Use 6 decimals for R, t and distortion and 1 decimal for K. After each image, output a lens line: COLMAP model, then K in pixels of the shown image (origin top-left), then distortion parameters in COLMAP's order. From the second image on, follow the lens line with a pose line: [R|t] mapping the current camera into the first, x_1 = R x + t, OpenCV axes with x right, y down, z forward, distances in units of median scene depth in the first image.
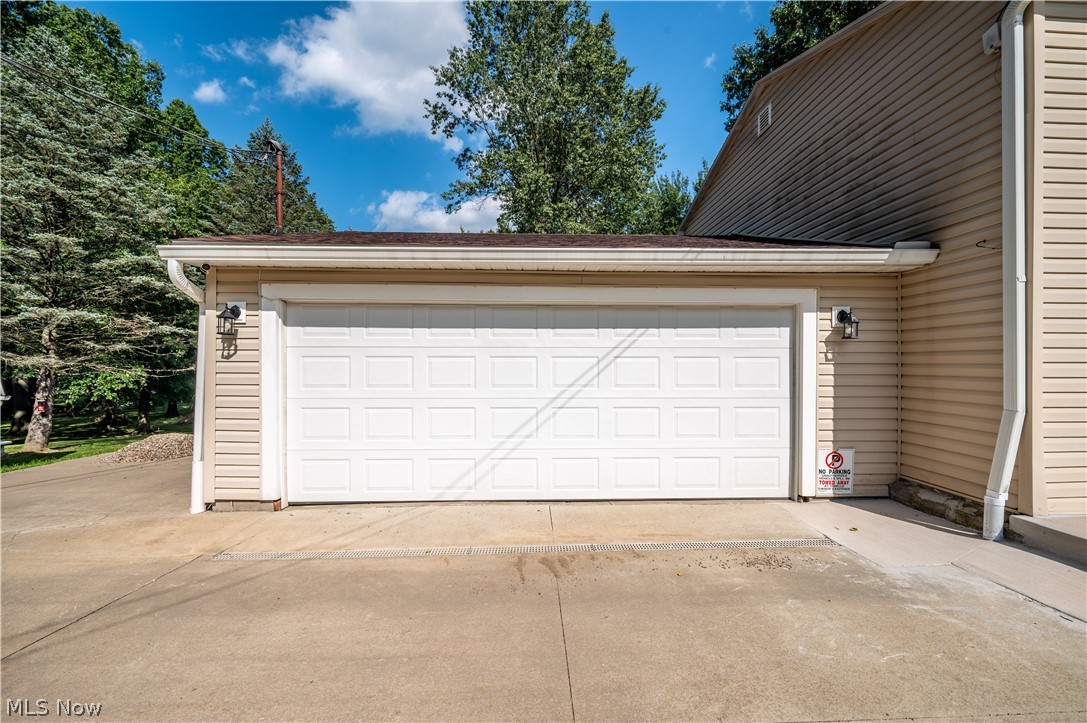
lens RADIAL K [[427.7, 0, 546.9], [0, 427.7, 365.3], [0, 0, 1]] dist [0.000099, 0.000063]
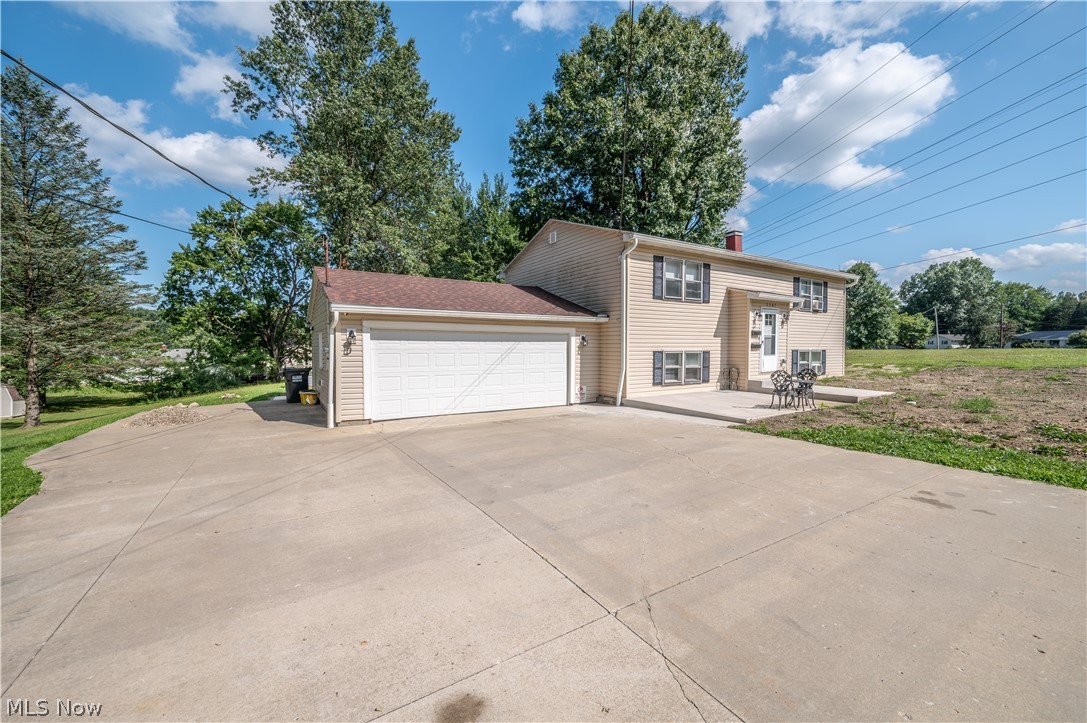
lens RADIAL K [[428.5, 0, 544.4], [0, 428.5, 362.7], [0, 0, 1]] dist [-0.001653, -0.000059]
pose [[0.869853, -0.016602, 0.493032, -0.907143], [-0.000889, 0.999379, 0.035221, -0.052313], [-0.493311, -0.031075, 0.869298, -1.306837]]
